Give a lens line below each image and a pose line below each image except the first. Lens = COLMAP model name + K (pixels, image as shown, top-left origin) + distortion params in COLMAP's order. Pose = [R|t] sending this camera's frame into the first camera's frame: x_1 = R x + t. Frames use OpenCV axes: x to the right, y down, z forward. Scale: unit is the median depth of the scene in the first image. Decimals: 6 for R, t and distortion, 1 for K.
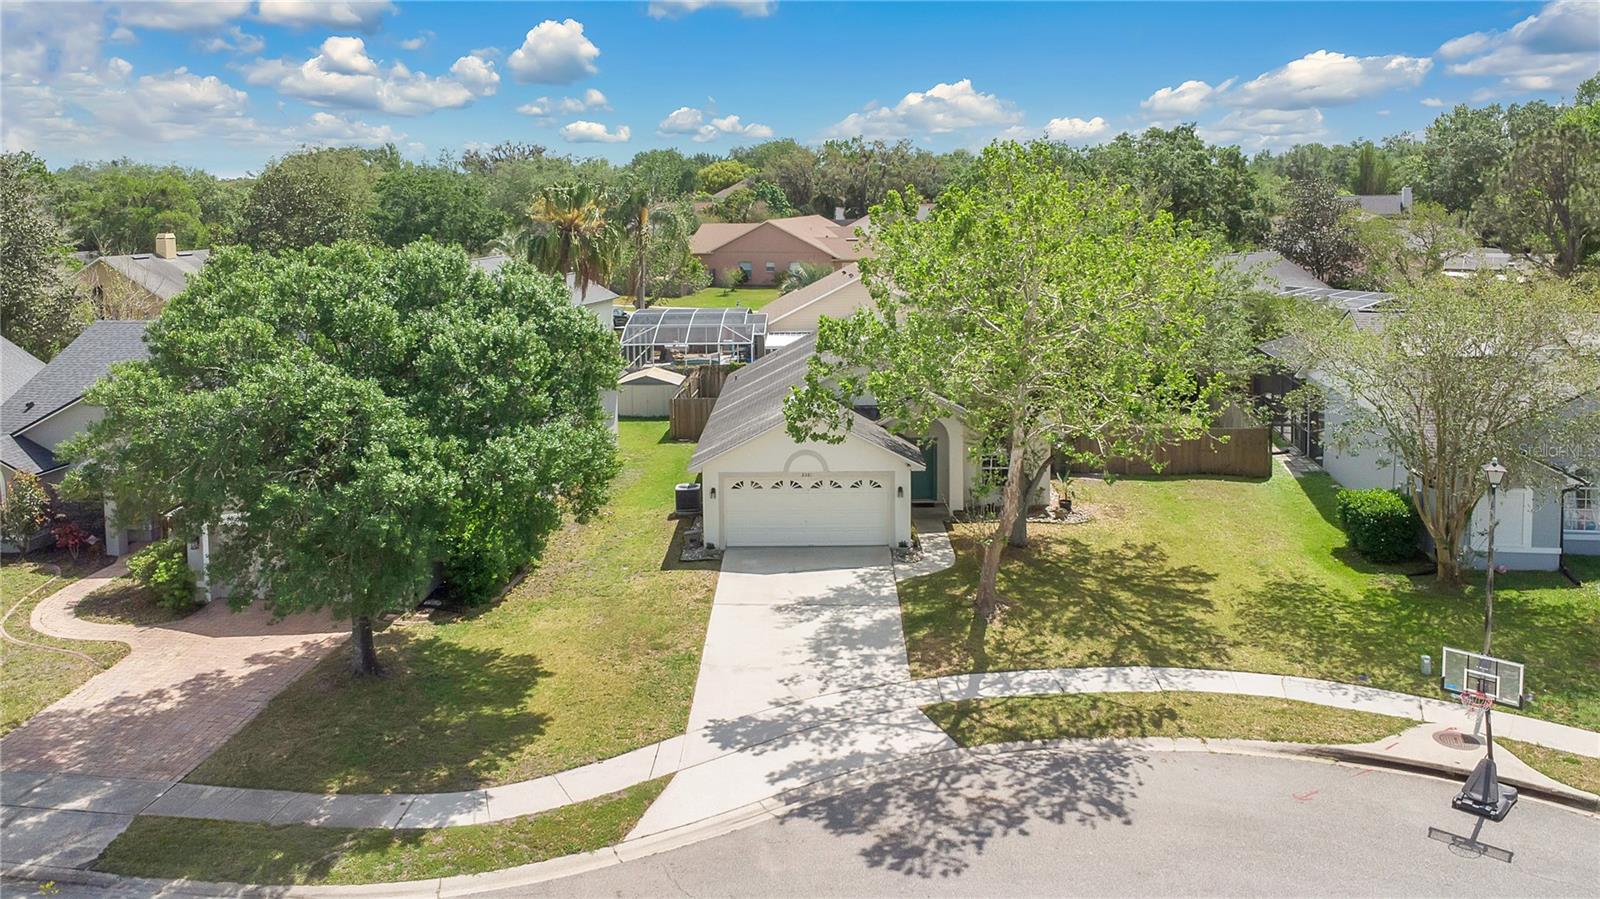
lens RADIAL K [[1147.9, 0, 782.9], [0, 1147.9, 437.7], [0, 0, 1]] dist [0.001960, -0.013717]
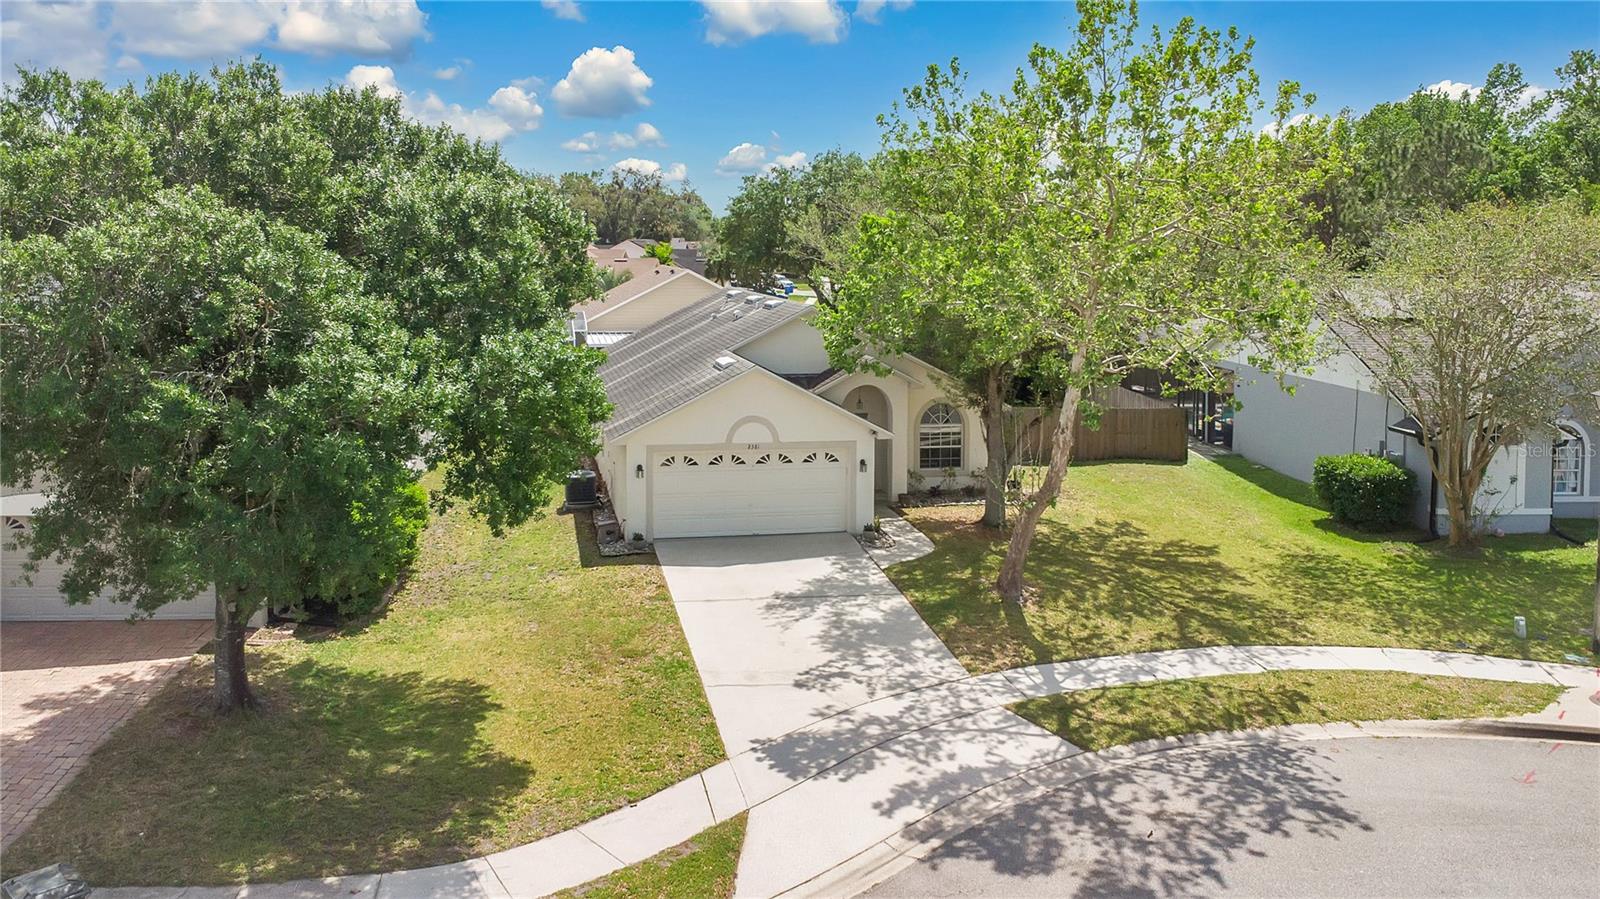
lens RADIAL K [[1147.9, 0, 736.8], [0, 1147.9, 447.9], [0, 0, 1]] dist [0.001960, -0.013717]
pose [[0.979071, -0.012217, 0.203154, -0.222959], [0.018802, 0.999357, -0.030515, 0.081445], [-0.202651, 0.033696, 0.978671, 0.275074]]
